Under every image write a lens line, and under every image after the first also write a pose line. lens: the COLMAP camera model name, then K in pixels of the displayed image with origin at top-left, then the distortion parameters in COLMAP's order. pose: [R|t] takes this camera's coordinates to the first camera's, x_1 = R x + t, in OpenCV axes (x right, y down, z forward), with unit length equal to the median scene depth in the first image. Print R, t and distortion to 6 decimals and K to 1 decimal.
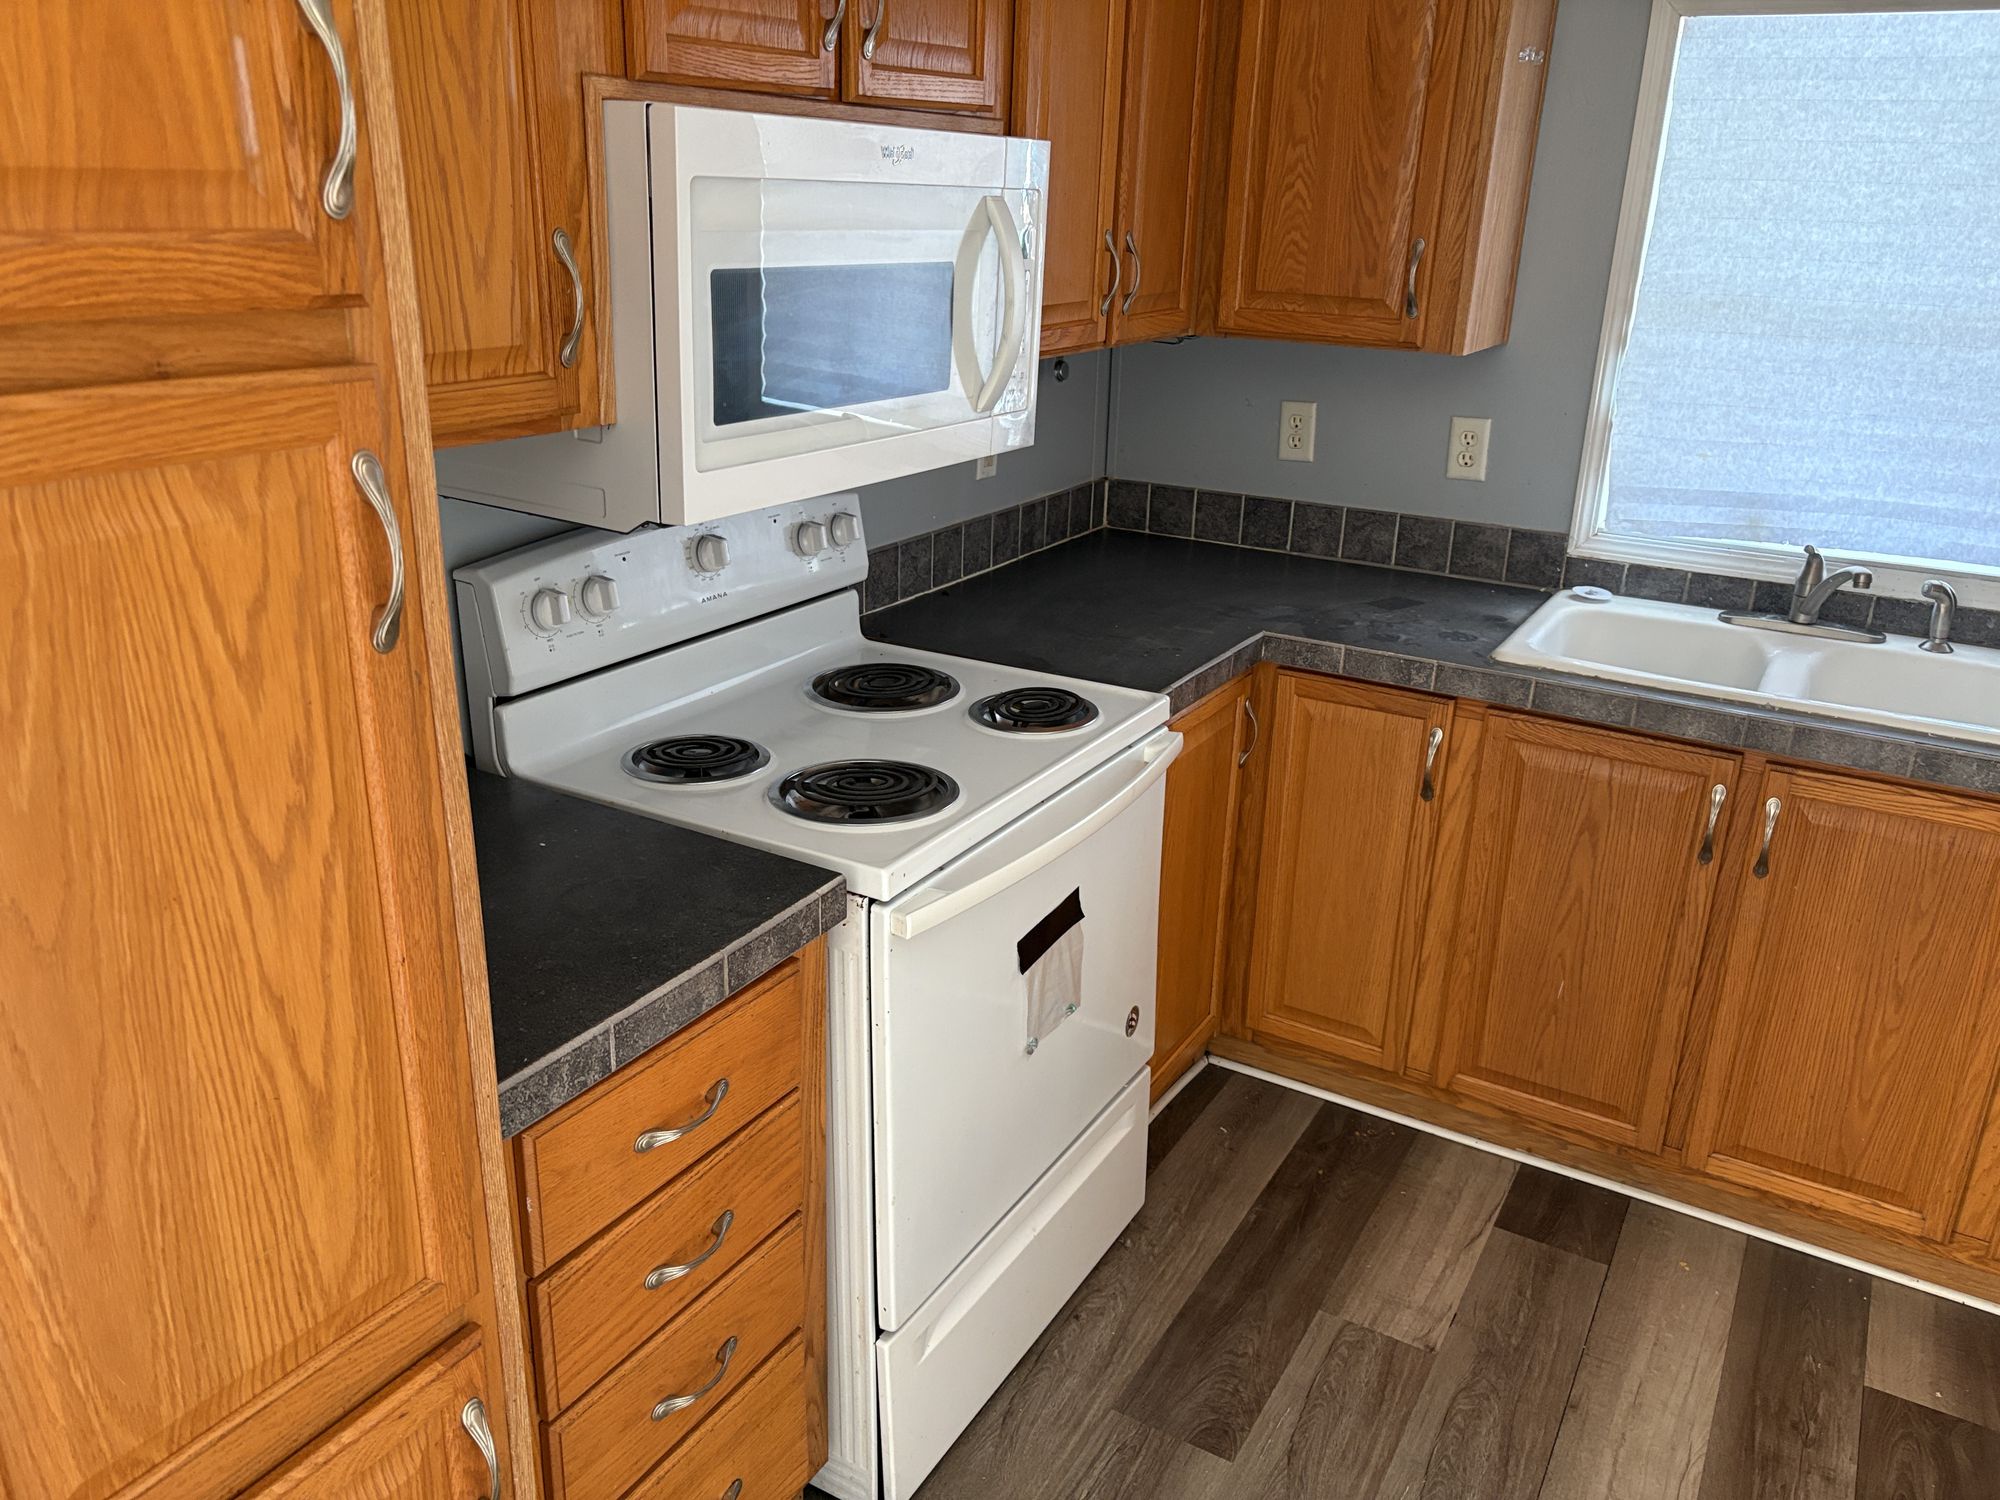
lens RADIAL K [[1488.2, 0, 997.3], [0, 1488.2, 754.9], [0, 0, 1]] dist [0.008411, -0.028534]
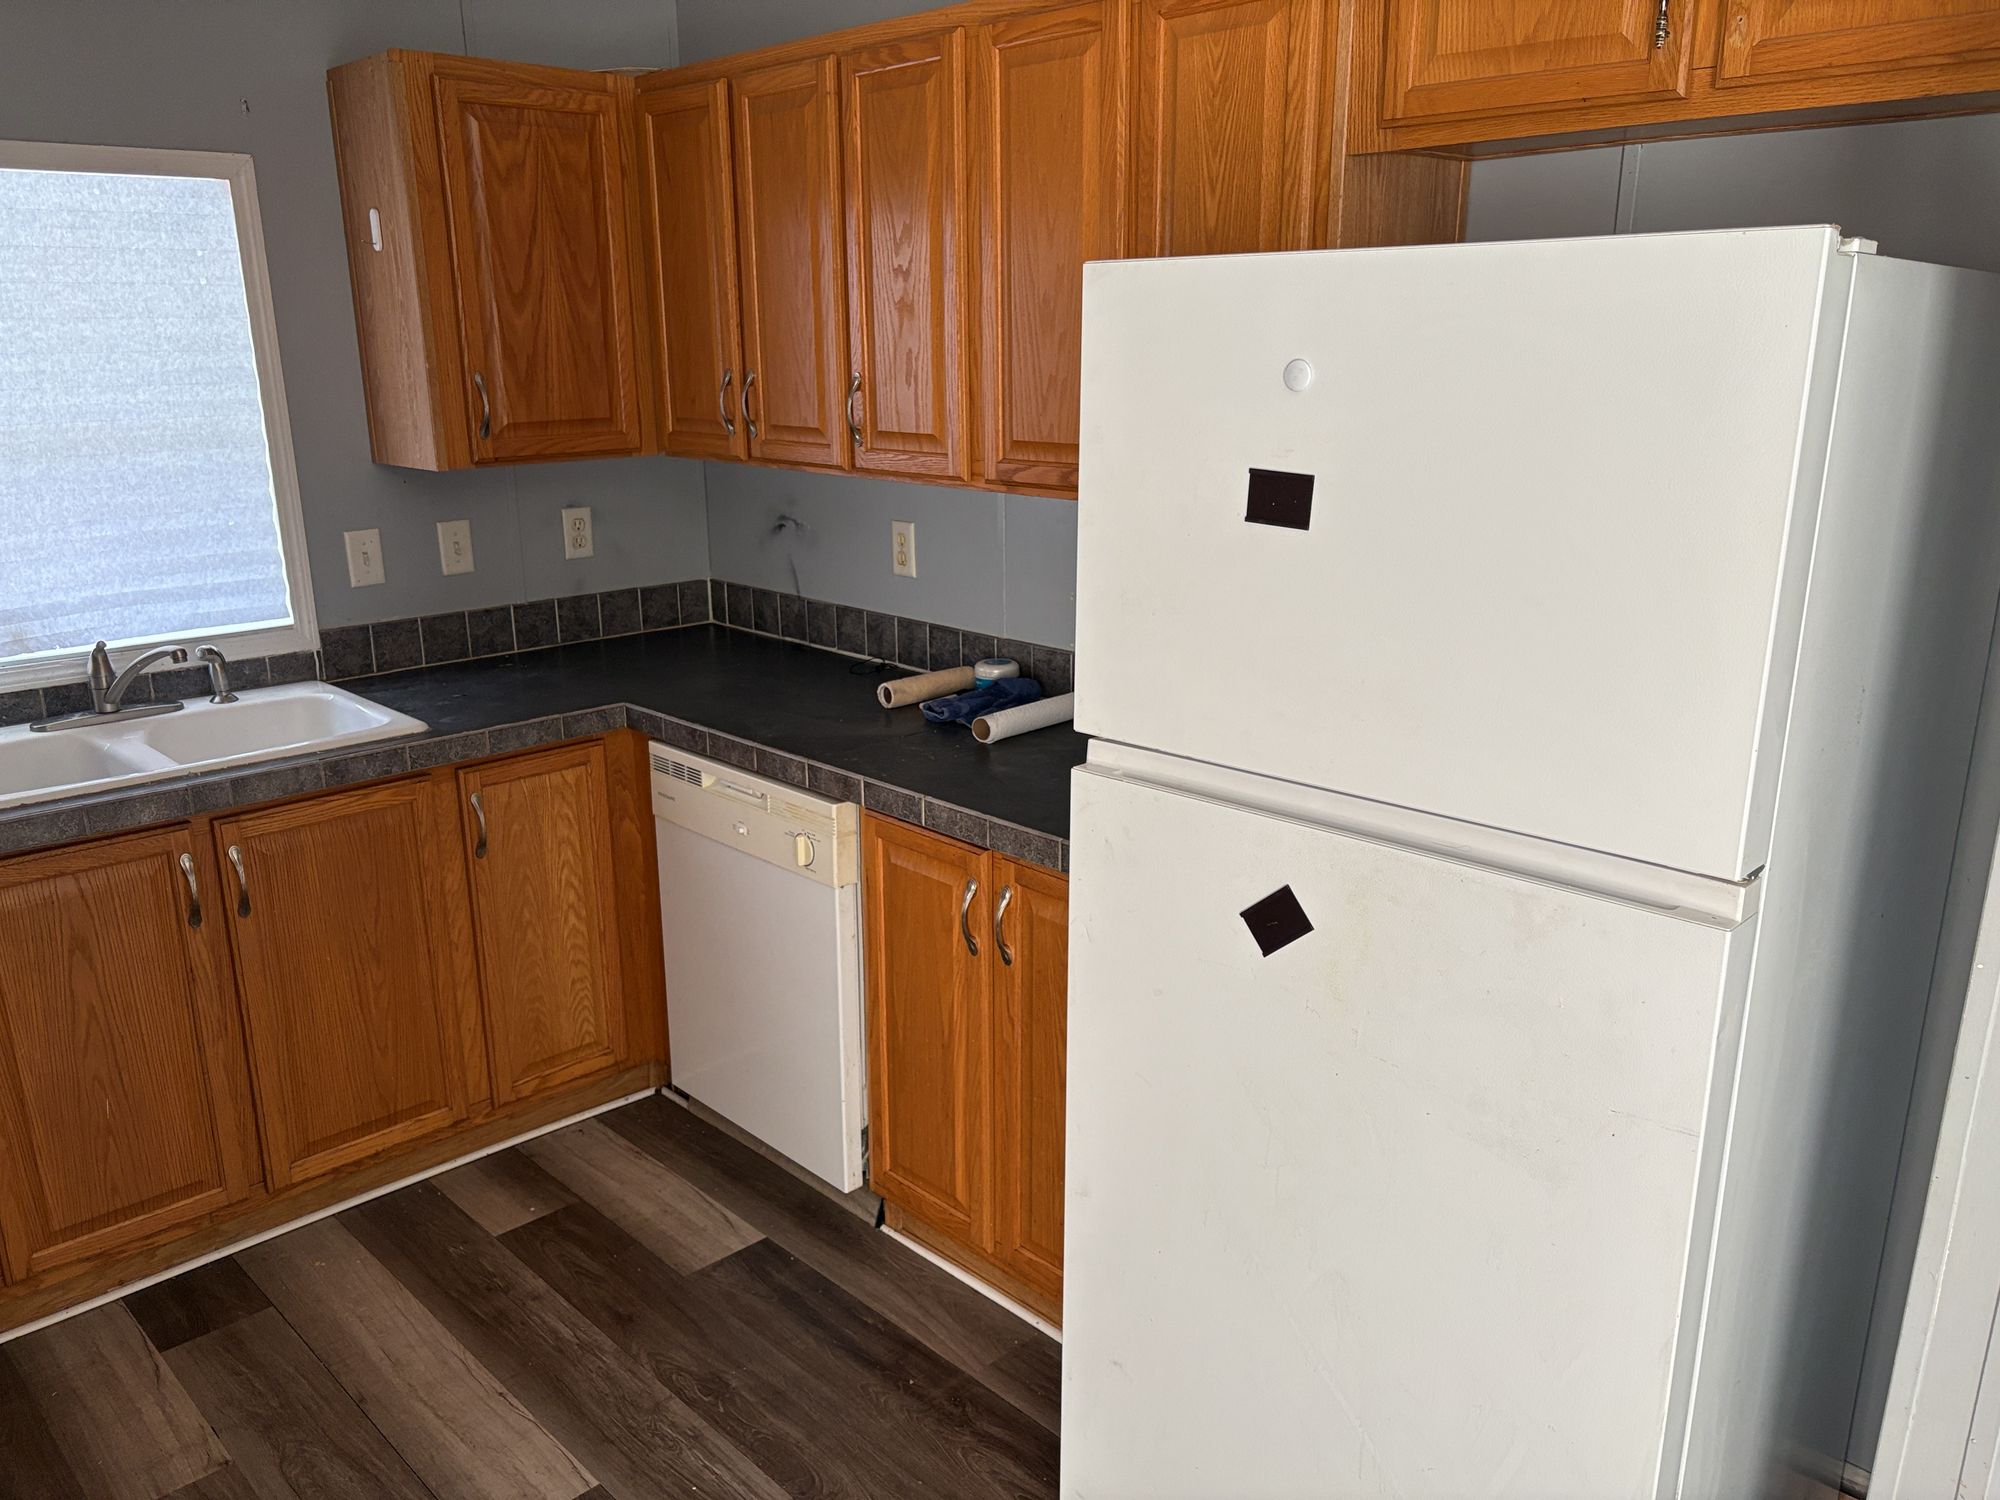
lens RADIAL K [[1488.2, 0, 1009.5], [0, 1488.2, 754.7], [0, 0, 1]] dist [0.008411, -0.028534]
pose [[0.242754, -0.283570, 0.927717, -0.347967], [0.342625, 0.919752, 0.191481, -0.046569], [-0.907567, 0.271376, 0.320432, 0.067391]]
